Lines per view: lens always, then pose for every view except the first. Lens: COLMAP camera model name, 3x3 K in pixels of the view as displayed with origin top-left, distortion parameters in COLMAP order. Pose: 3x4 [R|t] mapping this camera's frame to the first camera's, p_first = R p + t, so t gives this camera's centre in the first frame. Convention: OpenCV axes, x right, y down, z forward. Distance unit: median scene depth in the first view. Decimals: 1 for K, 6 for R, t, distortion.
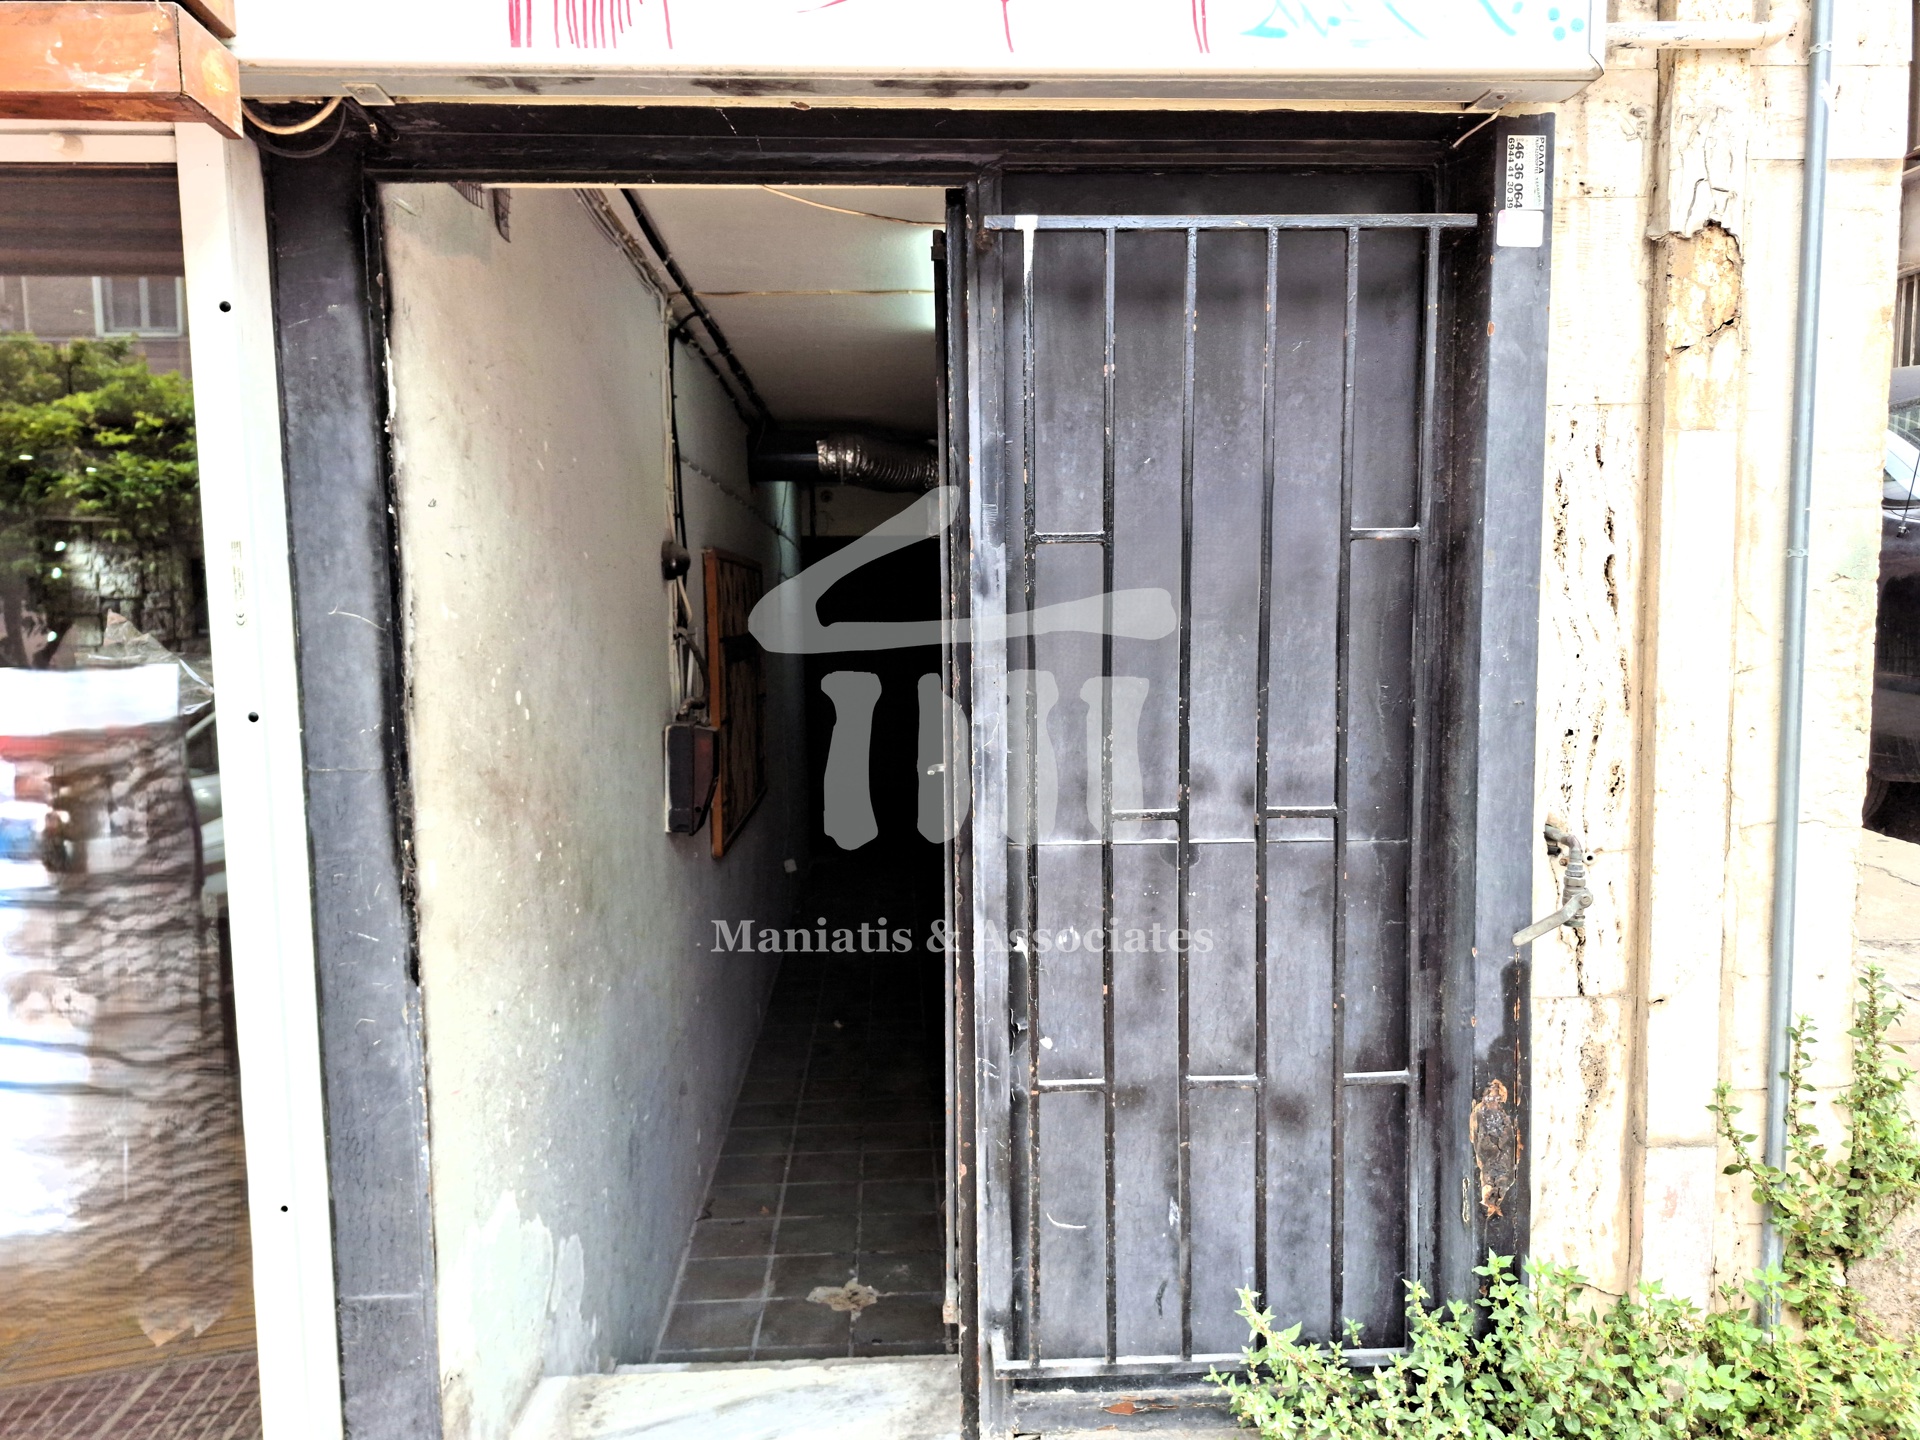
lens RADIAL K [[1340.7, 0, 968.4], [0, 1340.7, 722.3], [0, 0, 1]] dist [0.094088, -0.131111]
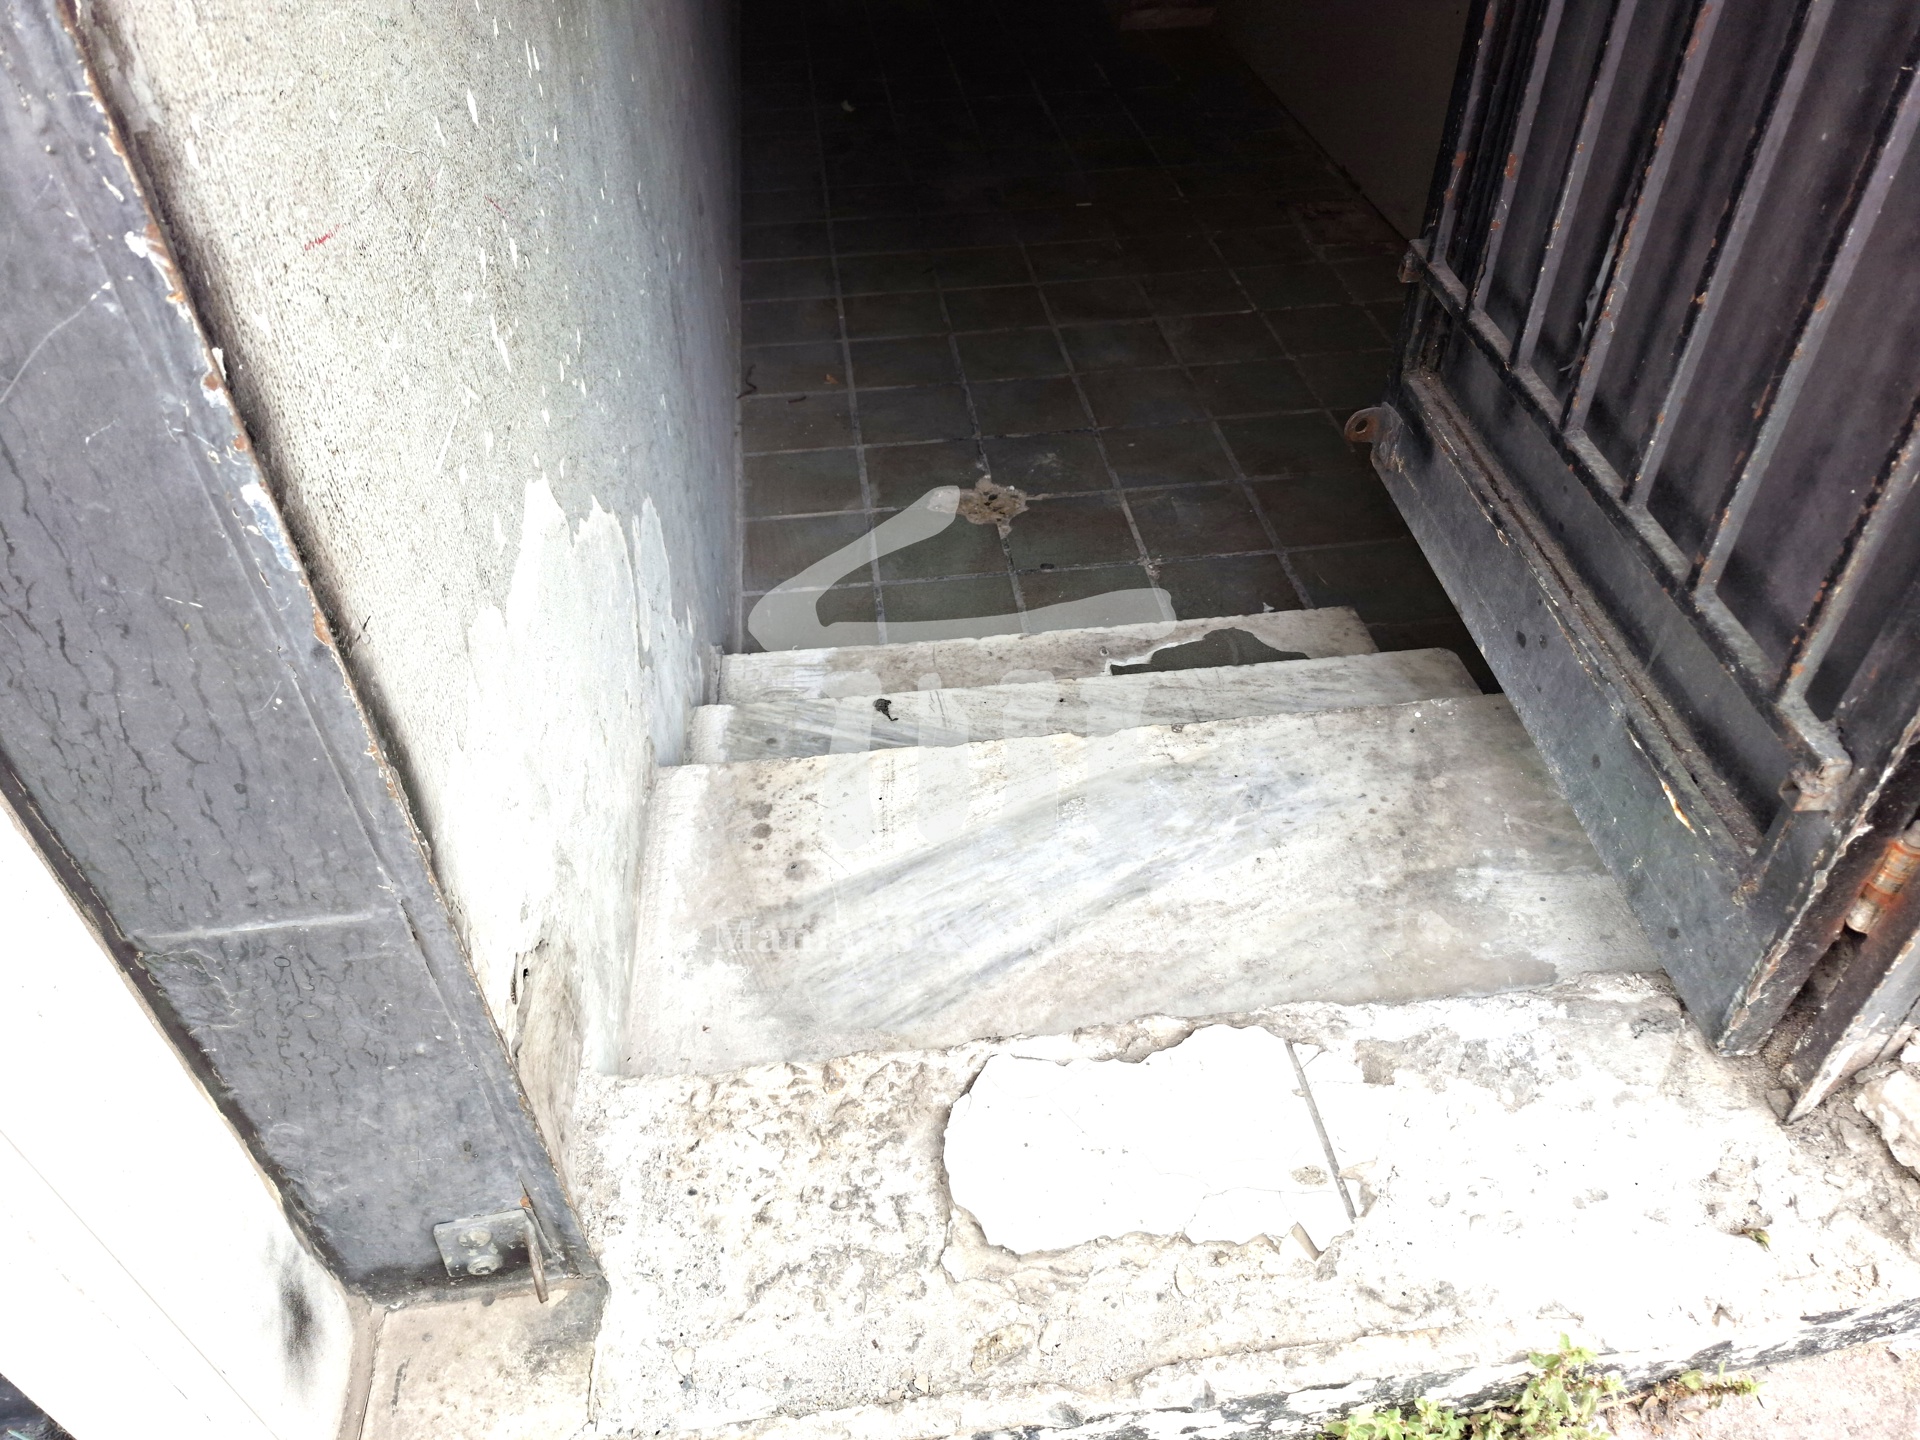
lens RADIAL K [[1340.7, 0, 968.4], [0, 1340.7, 722.3], [0, 0, 1]] dist [0.094088, -0.131111]
pose [[0.997807, -0.047627, 0.045957, -0.204916], [0.011000, 0.804052, 0.594458, 0.146413], [-0.065264, -0.592649, 0.802813, 0.554490]]
